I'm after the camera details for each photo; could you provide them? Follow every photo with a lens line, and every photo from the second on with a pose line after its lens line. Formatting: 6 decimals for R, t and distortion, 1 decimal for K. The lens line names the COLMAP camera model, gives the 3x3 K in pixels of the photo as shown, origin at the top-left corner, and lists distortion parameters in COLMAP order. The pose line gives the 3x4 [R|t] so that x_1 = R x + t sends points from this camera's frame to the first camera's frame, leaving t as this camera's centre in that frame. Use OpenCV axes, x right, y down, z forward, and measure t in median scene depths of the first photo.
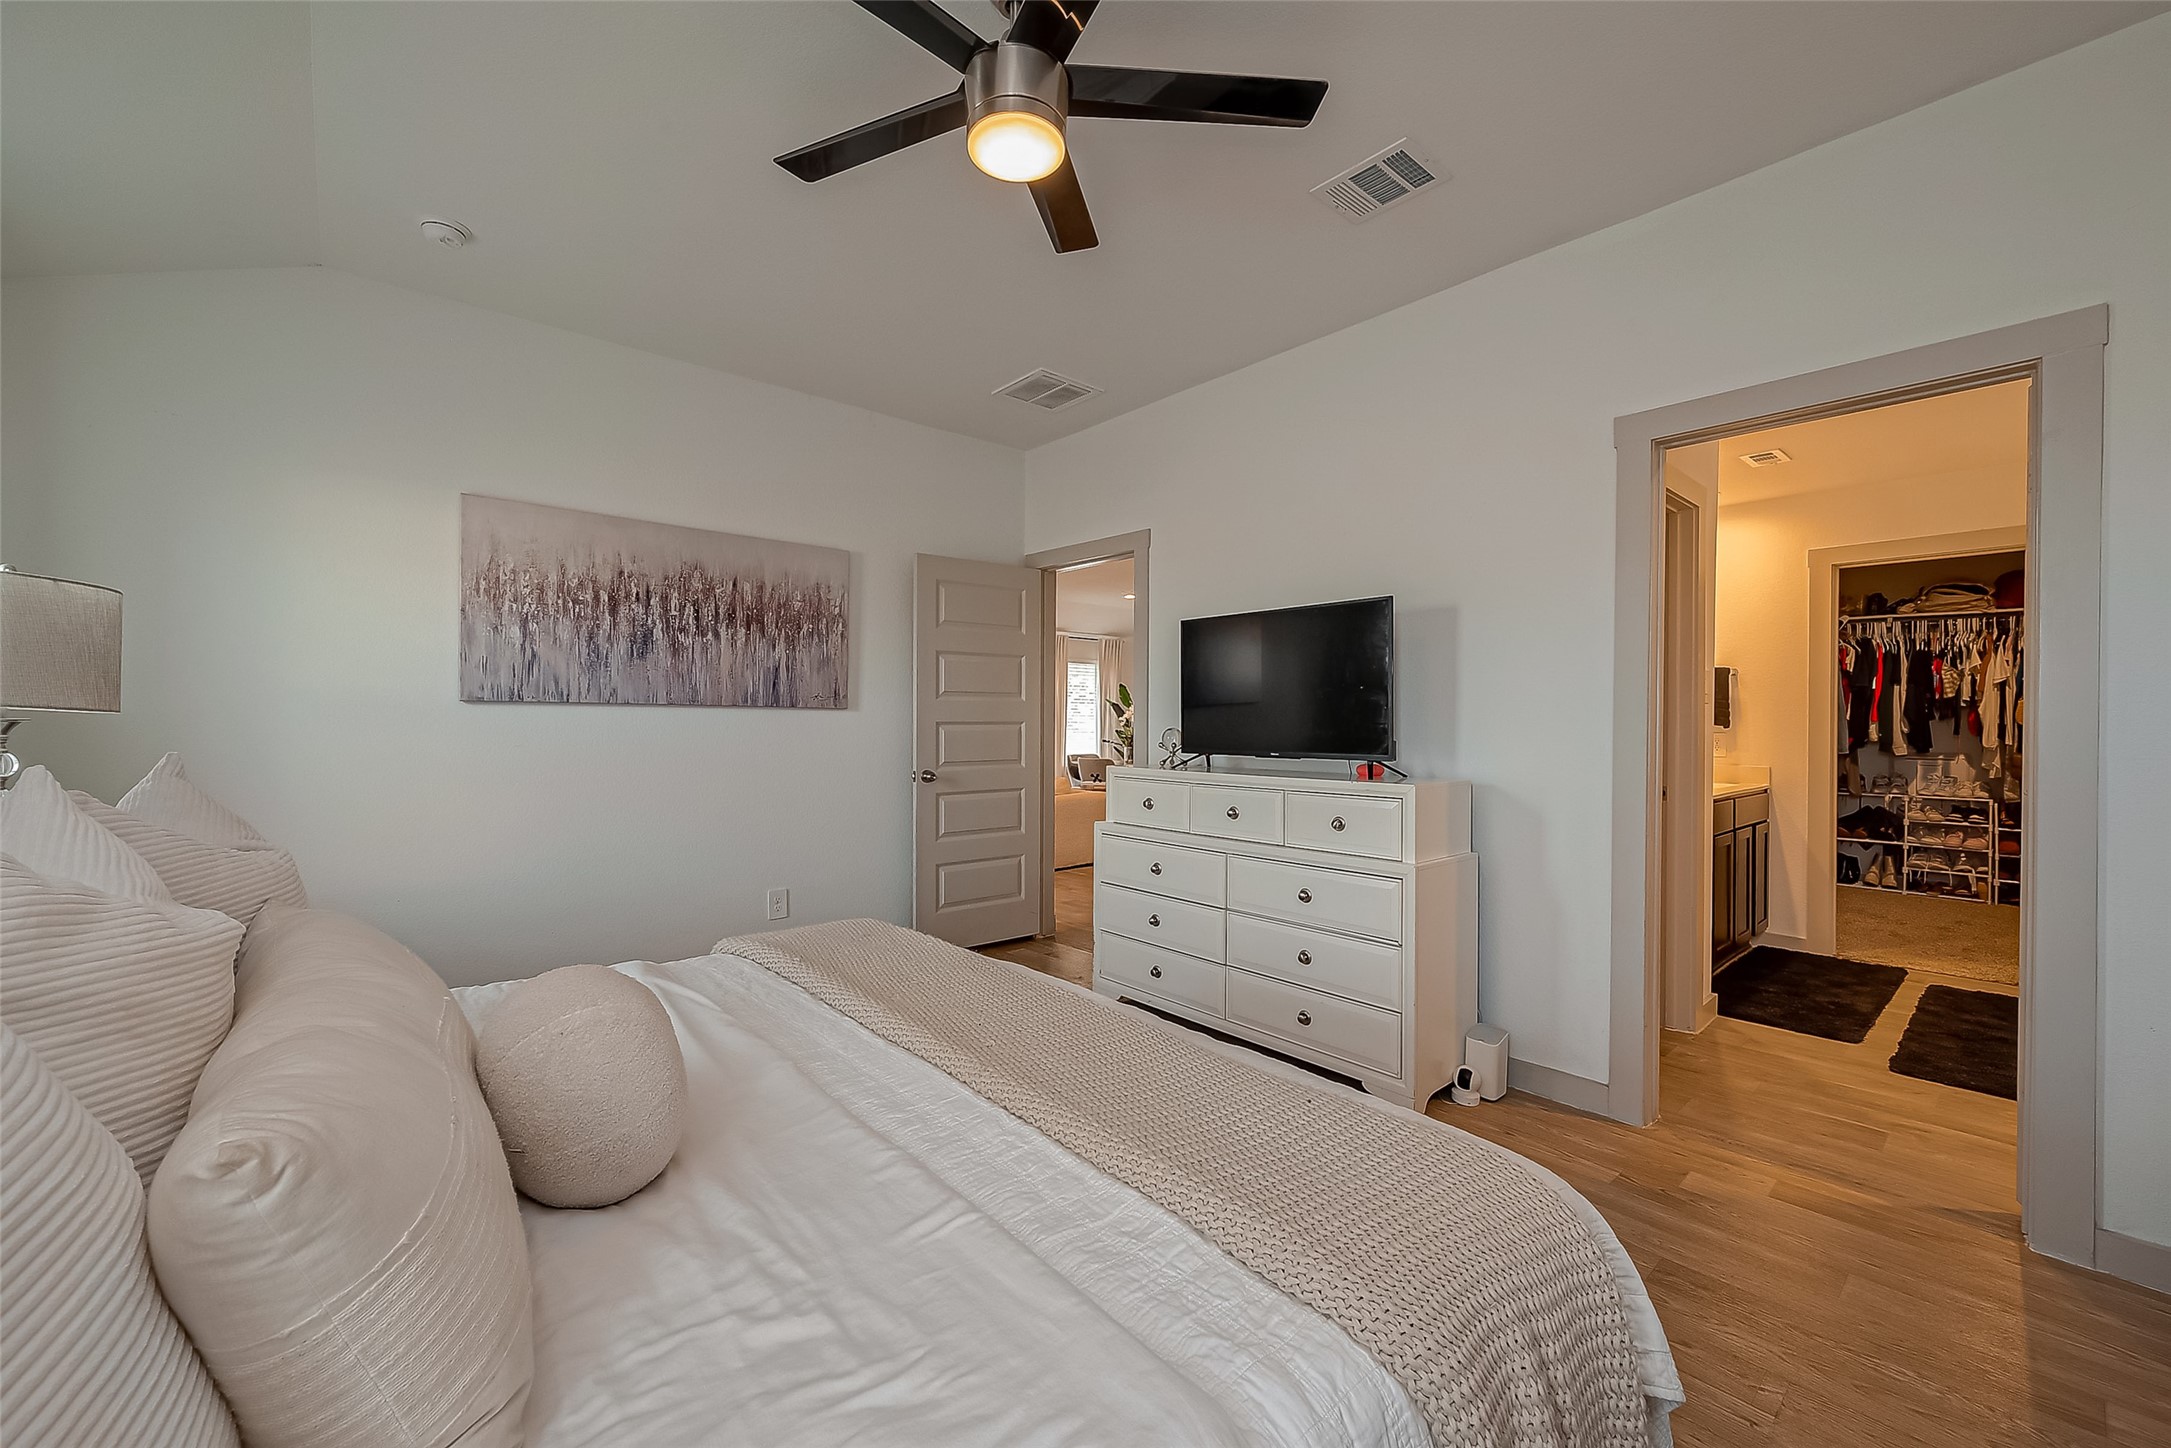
lens RADIAL K [[854.9, 0, 1089.3], [0, 854.9, 712.9], [0, 0, 1]] dist [-0.000807, -0.000258]
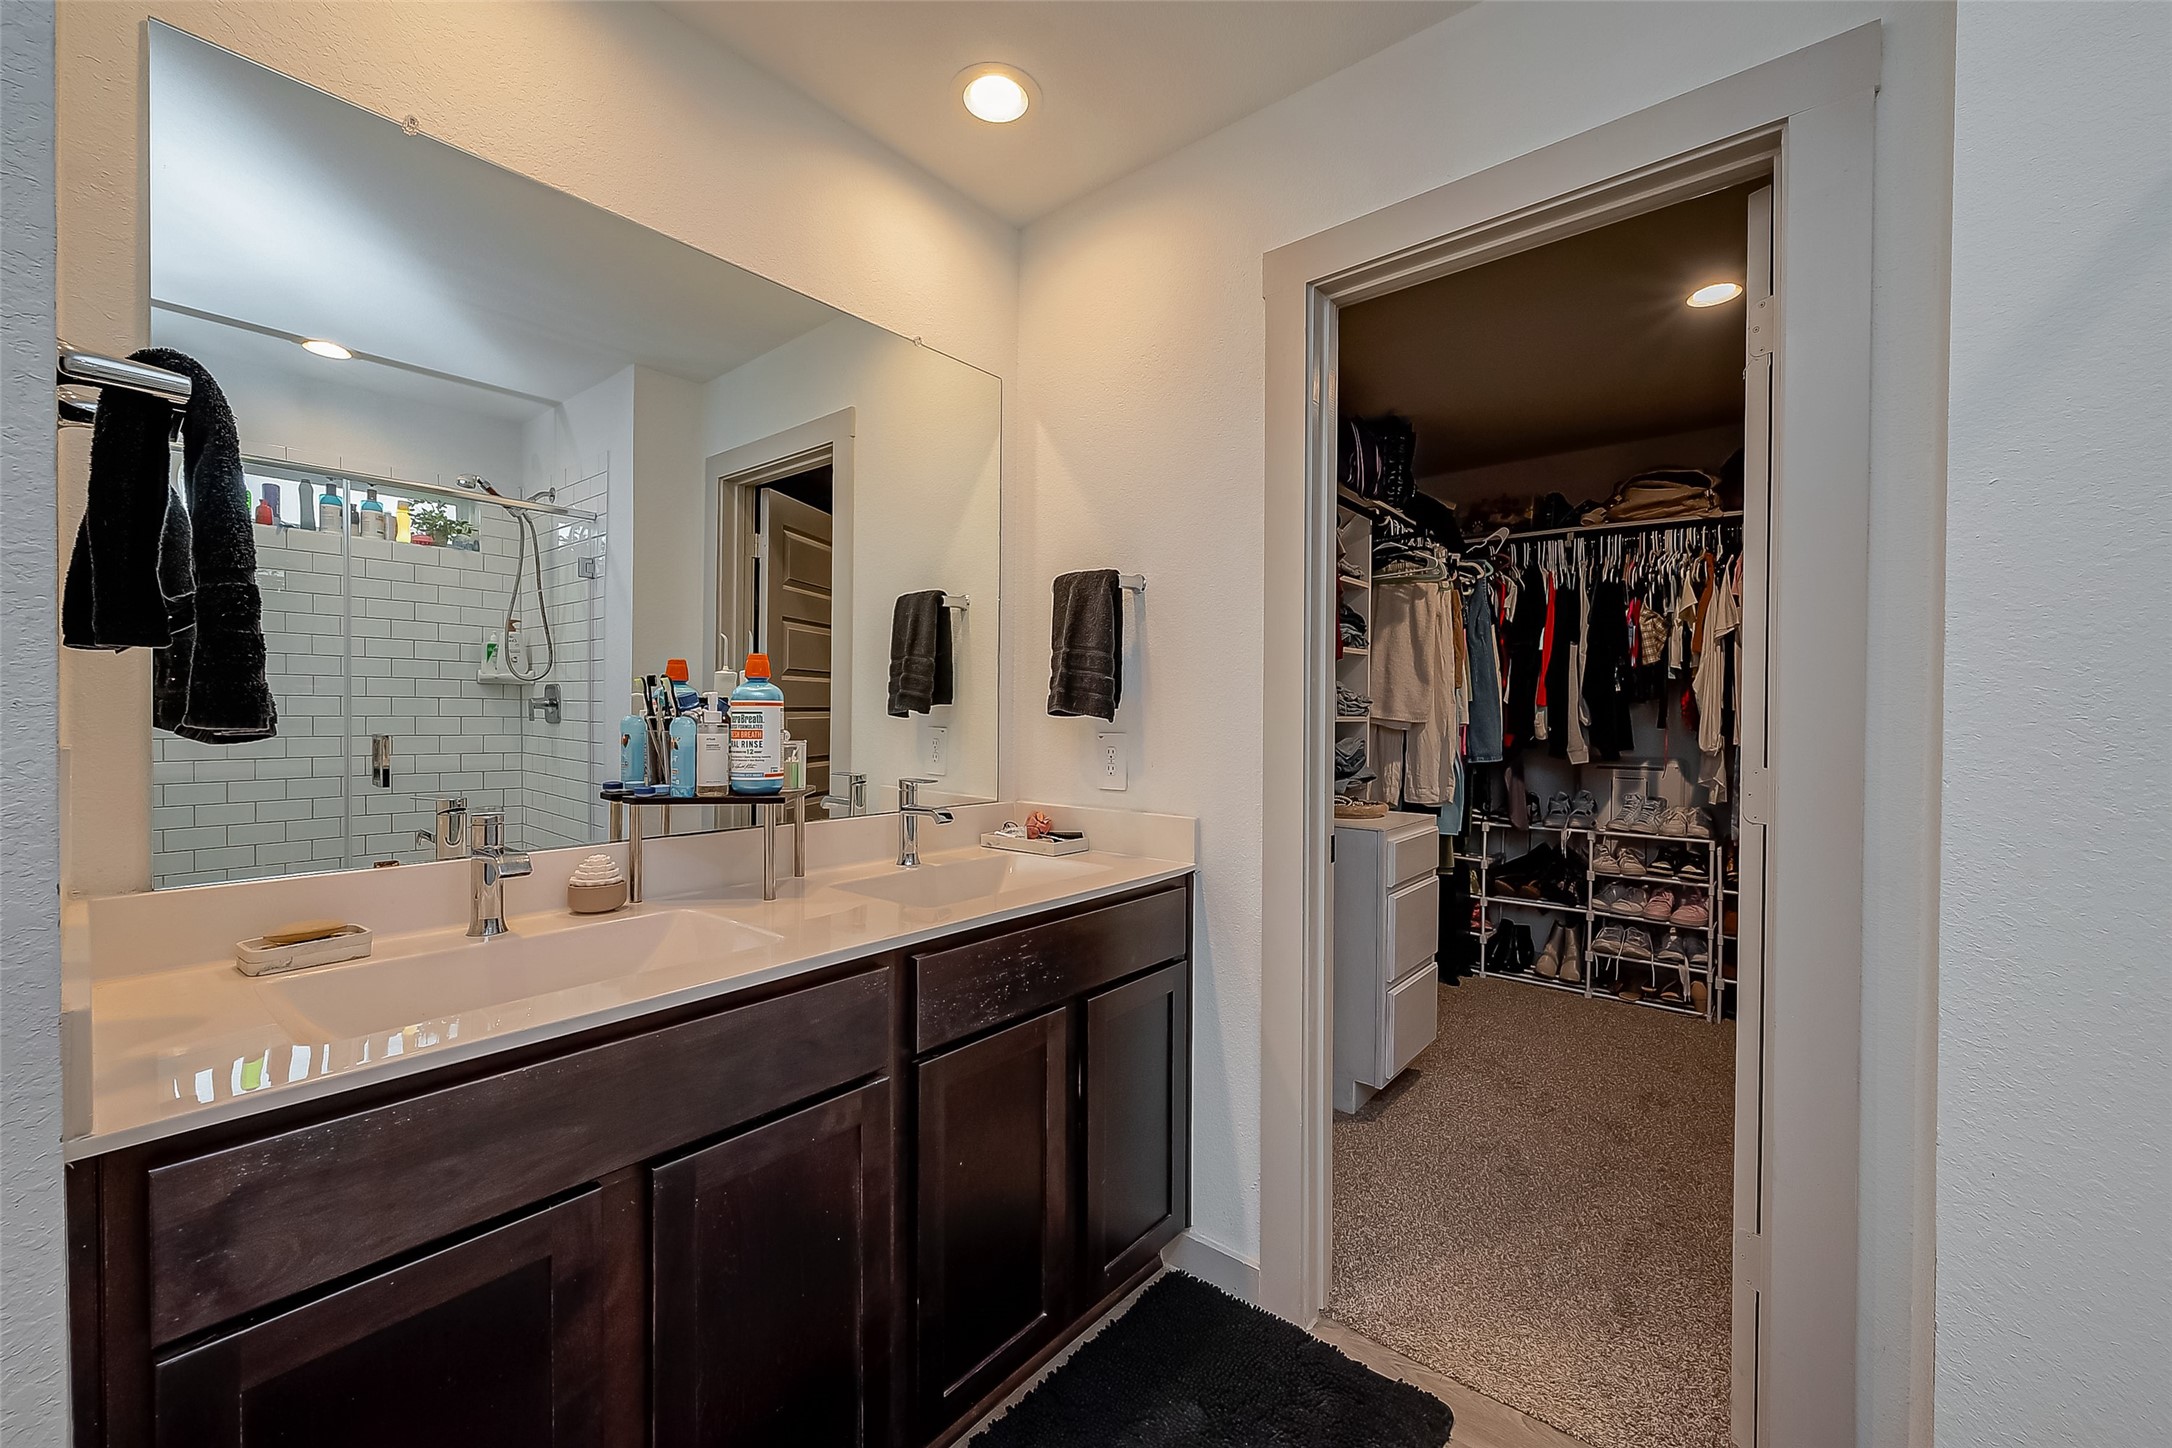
lens RADIAL K [[855.3, 0, 1095.4], [0, 855.3, 711.9], [0, 0, 1]] dist [-0.000807, -0.000258]
pose [[0.987067, -0.003215, 0.160276, 0.532888], [0.001772, 0.999957, 0.009144, 0.008106], [-0.160299, -0.008742, 0.987030, 0.479735]]
